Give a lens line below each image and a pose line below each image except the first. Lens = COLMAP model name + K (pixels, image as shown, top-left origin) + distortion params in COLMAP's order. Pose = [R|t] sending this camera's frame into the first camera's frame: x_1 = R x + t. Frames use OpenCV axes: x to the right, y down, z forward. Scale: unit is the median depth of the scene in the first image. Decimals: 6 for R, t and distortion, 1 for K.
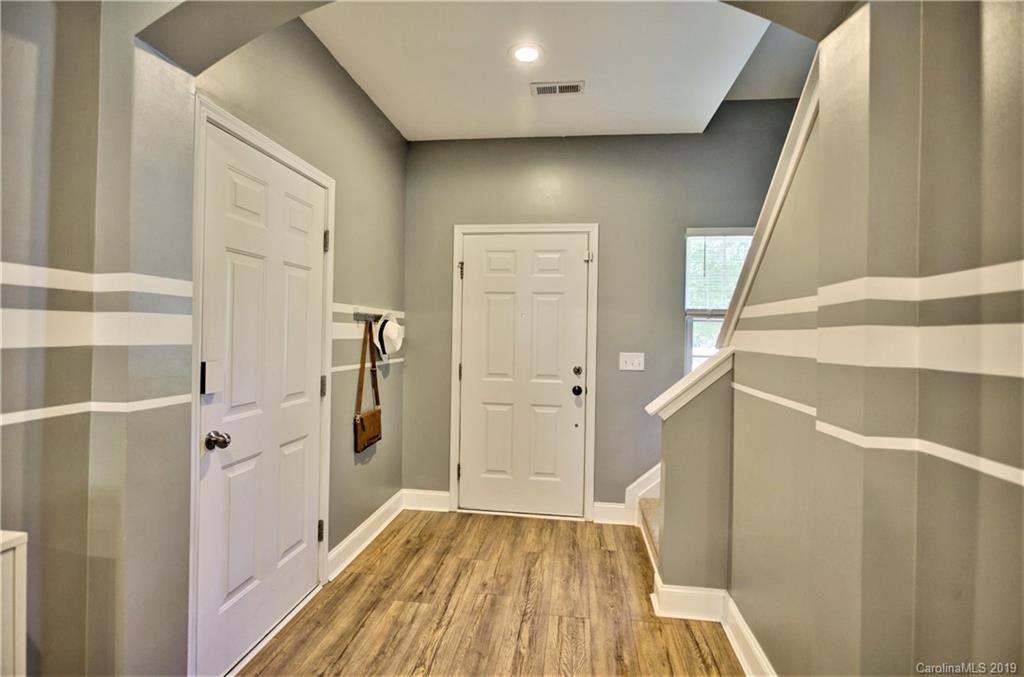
lens RADIAL K [[492.6, 0, 511.0], [0, 492.6, 332.9], [0, 0, 1]] dist [-0.008723, 0.001154]
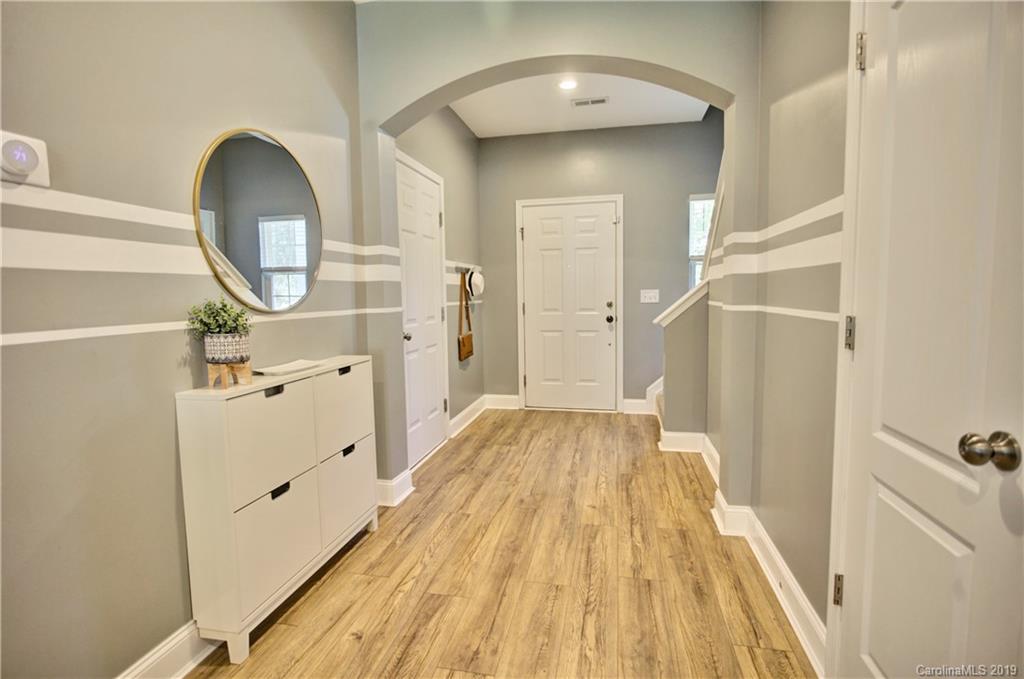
lens RADIAL K [[492.6, 0, 514.6], [0, 492.6, 338.5], [0, 0, 1]] dist [-0.008723, 0.001154]
pose [[0.996775, -0.029184, -0.074749, -0.036224], [0.035917, 0.995261, 0.090364, 0.047200], [0.071757, -0.092757, 0.993100, -0.487448]]
